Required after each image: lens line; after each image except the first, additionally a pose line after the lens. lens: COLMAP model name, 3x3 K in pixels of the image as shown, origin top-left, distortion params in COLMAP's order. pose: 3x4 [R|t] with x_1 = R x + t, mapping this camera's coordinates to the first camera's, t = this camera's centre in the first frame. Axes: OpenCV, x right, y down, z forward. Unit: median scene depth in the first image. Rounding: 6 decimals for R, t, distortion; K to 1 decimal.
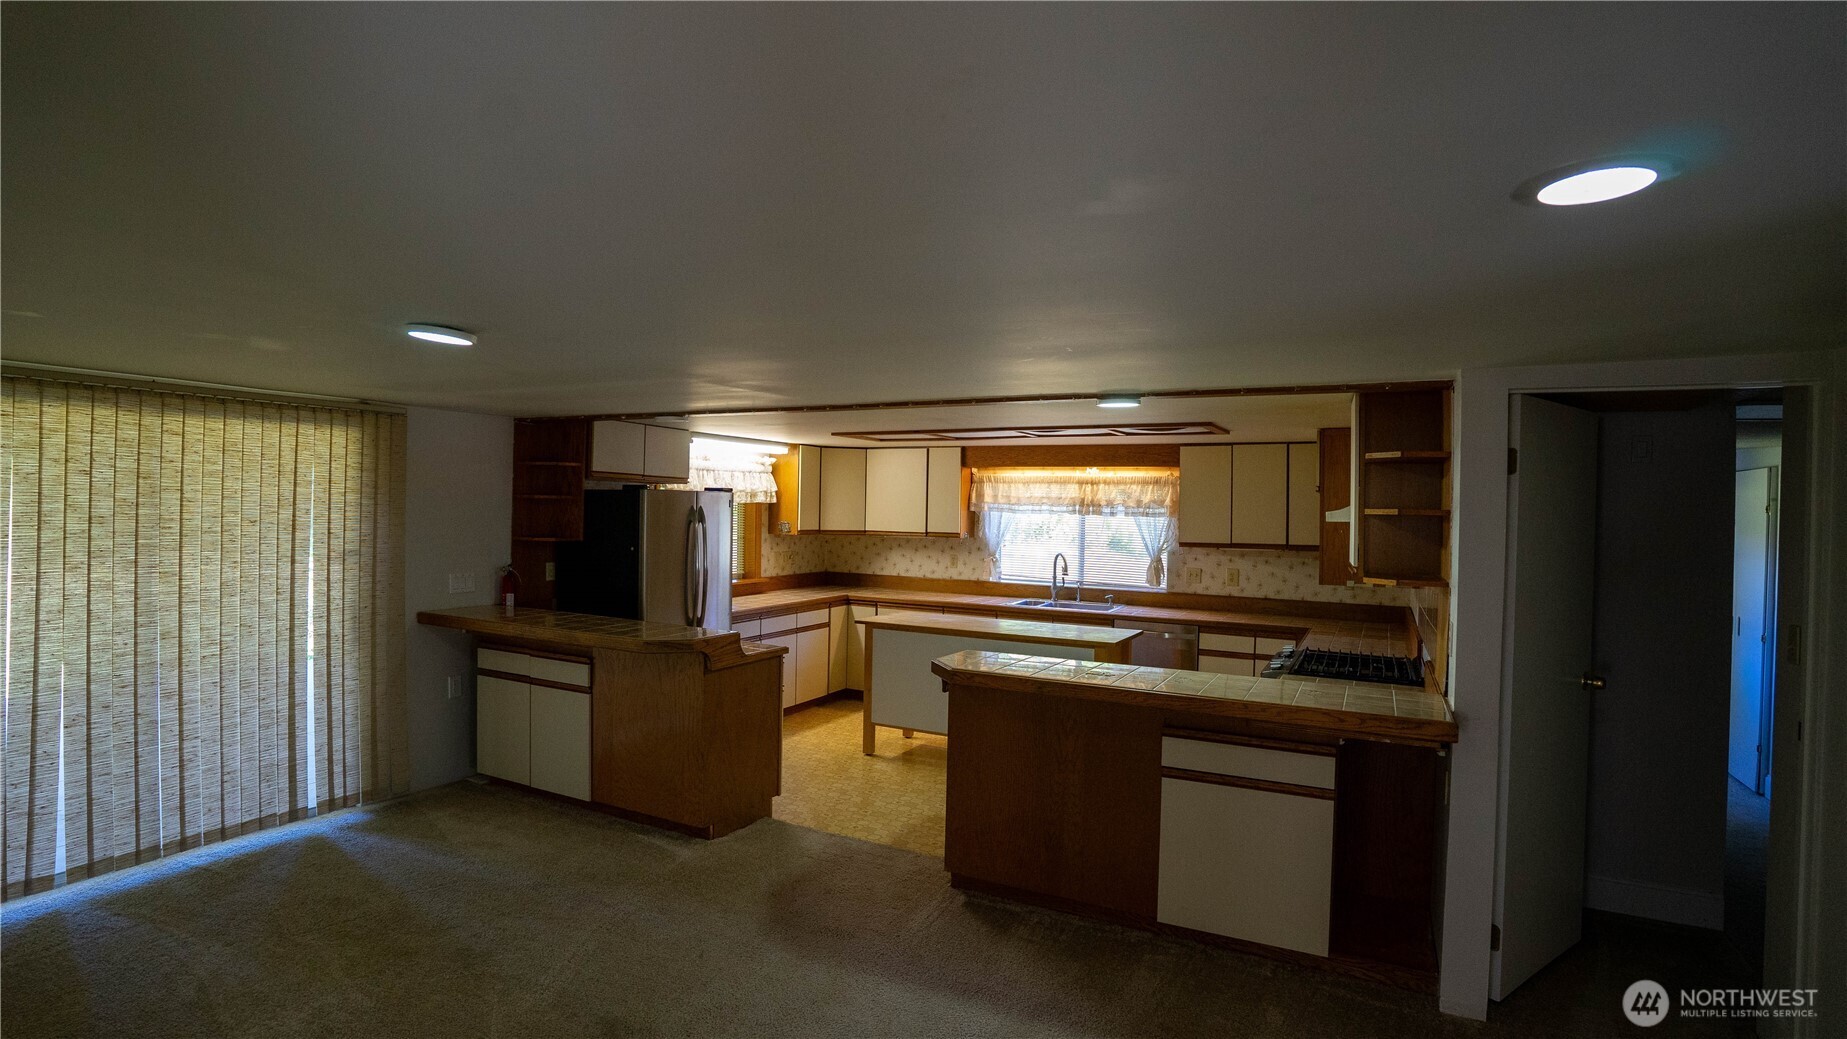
lens RADIAL K [[910.0, 0, 906.3], [0, 910.0, 511.0], [0, 0, 1]] dist [-0.072419, 0.032934]
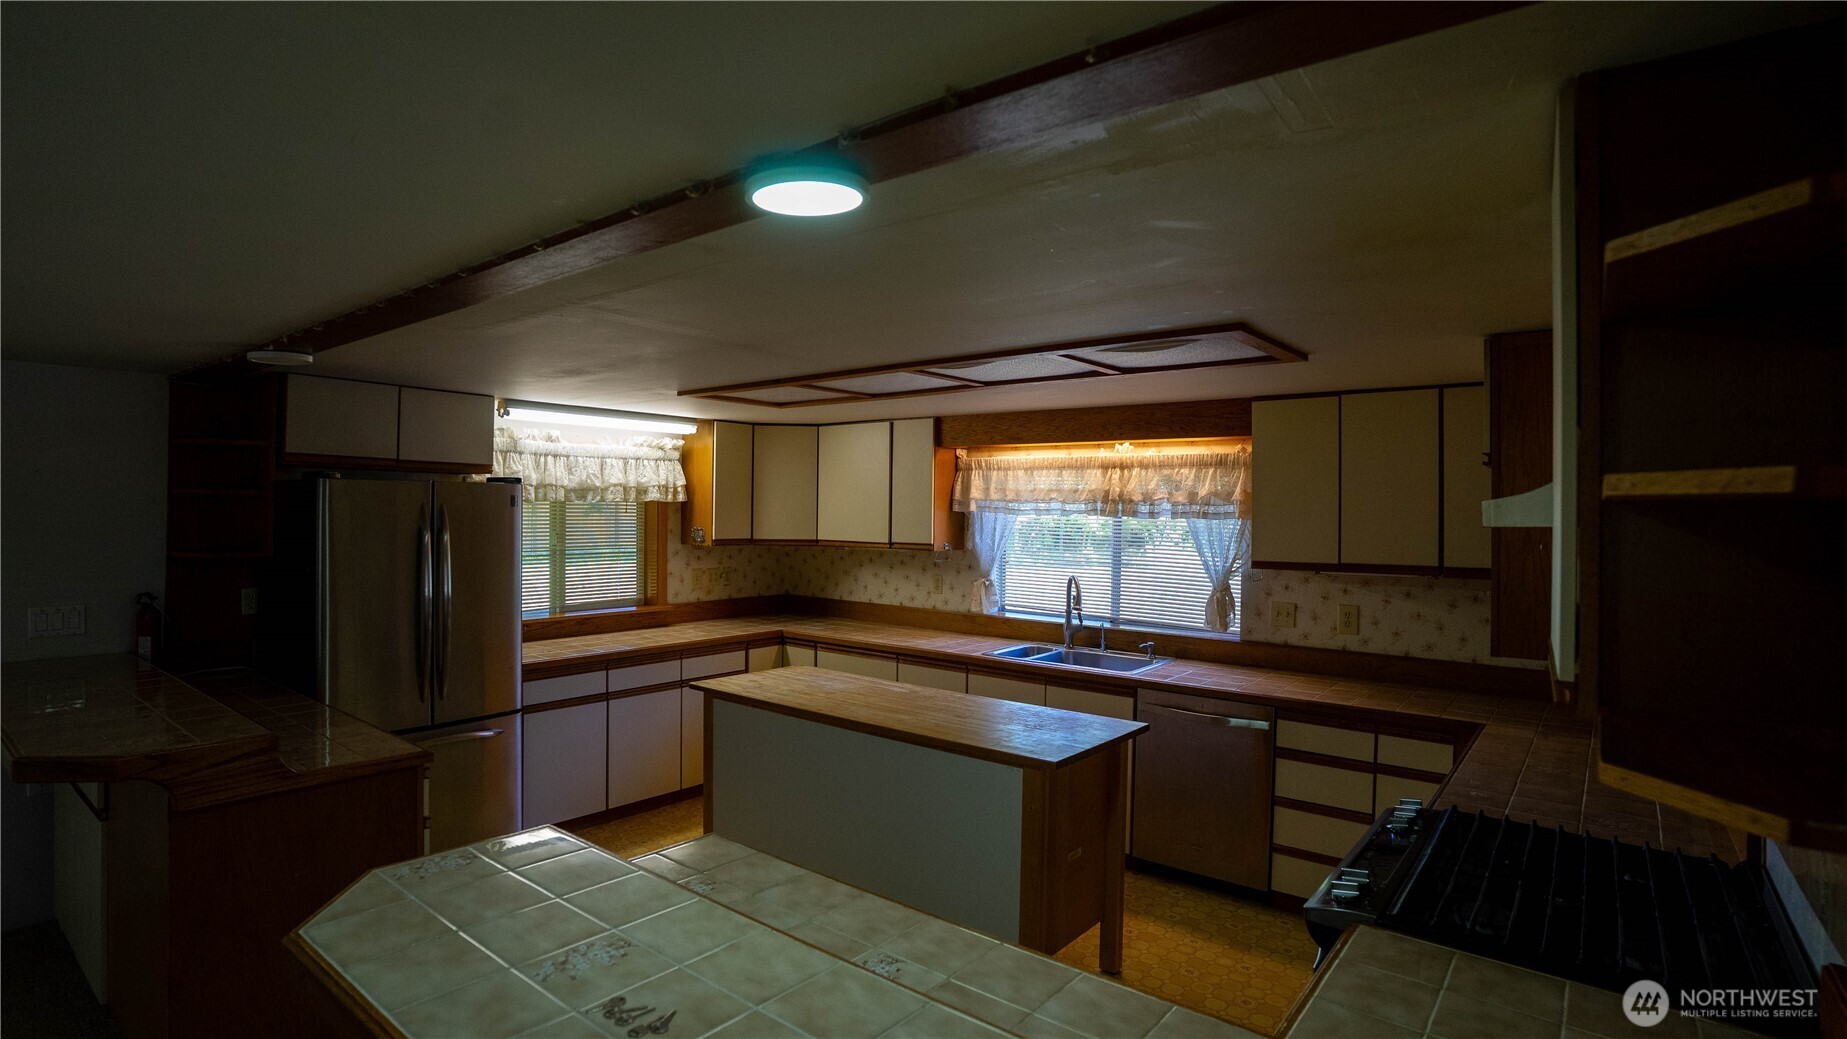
lens RADIAL K [[910.0, 0, 906.3], [0, 910.0, 511.0], [0, 0, 1]] dist [-0.072419, 0.032934]
pose [[0.982857, -0.004963, -0.184302, 0.172369], [0.003868, 0.999973, -0.006301, 0.003907], [0.184329, 0.005480, 0.982849, 0.340079]]
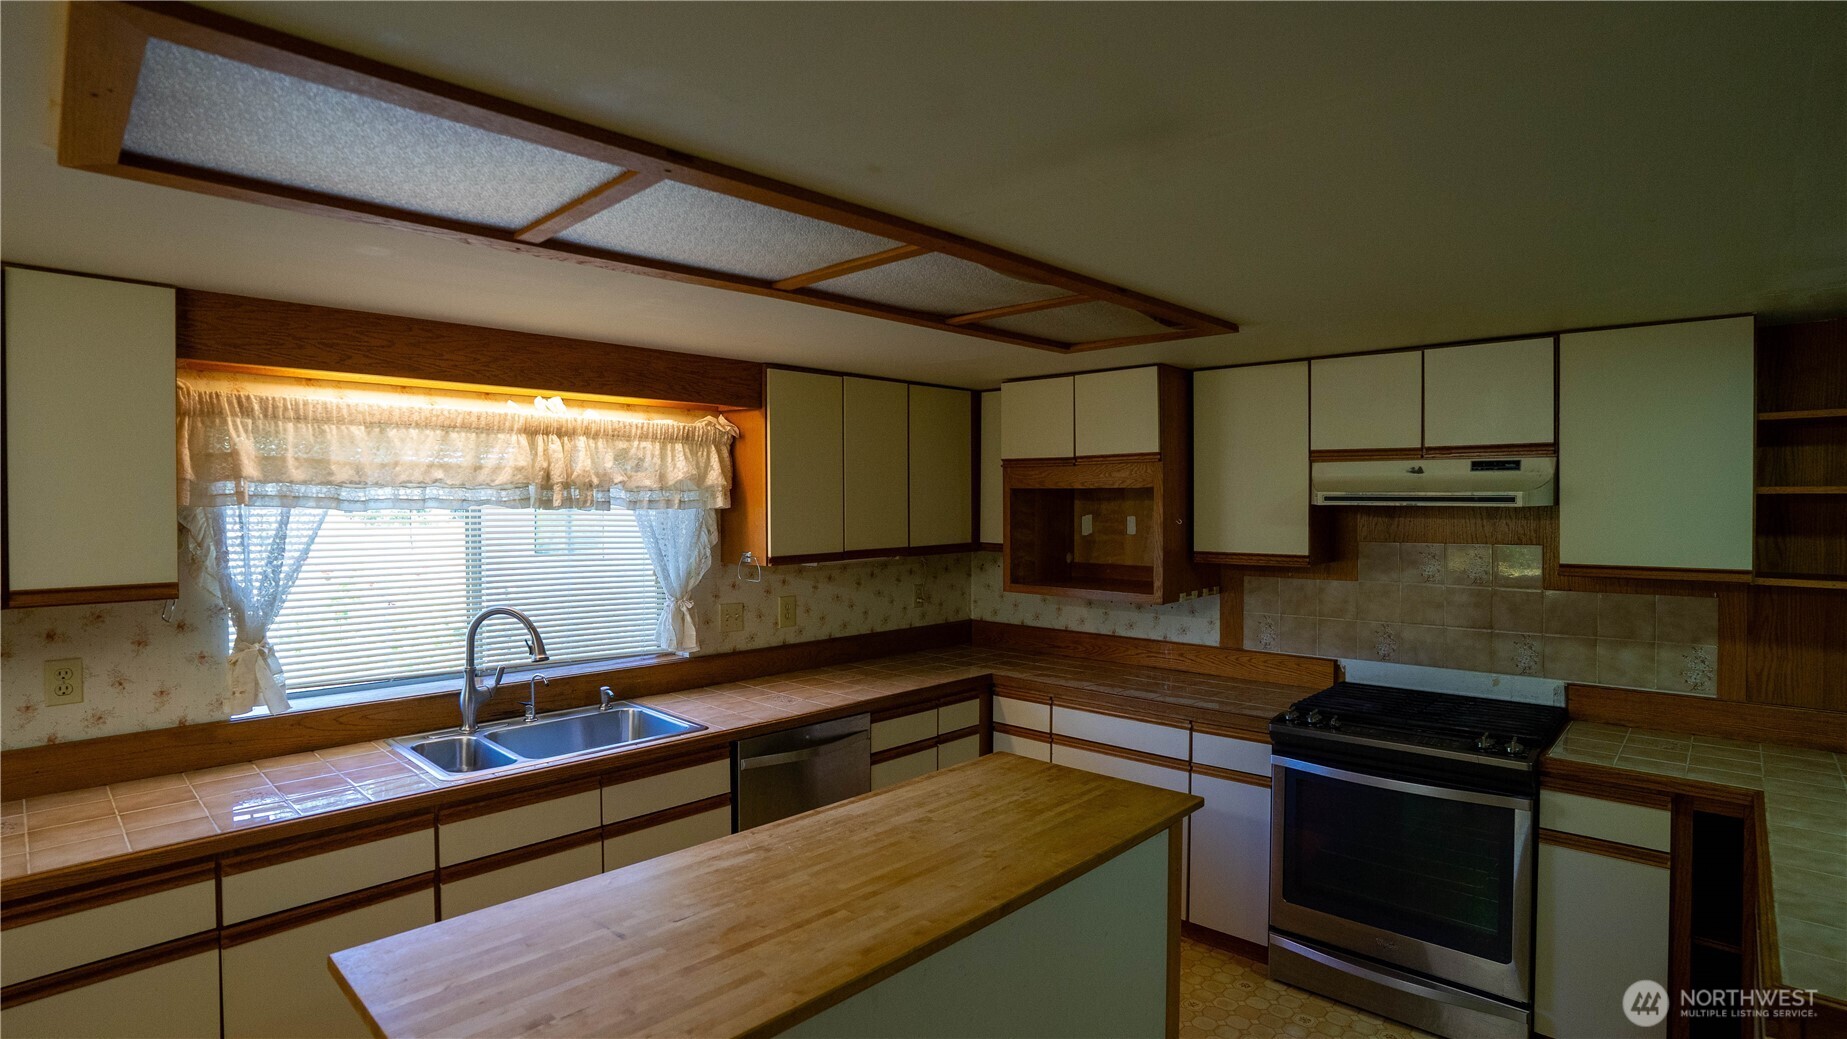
lens RADIAL K [[910.0, 0, 906.3], [0, 910.0, 511.0], [0, 0, 1]] dist [-0.072419, 0.032934]
pose [[0.272560, -0.029295, 0.961693, -0.156268], [0.012166, 0.999561, 0.027000, -0.003920], [-0.962062, 0.004341, 0.272797, 0.726964]]
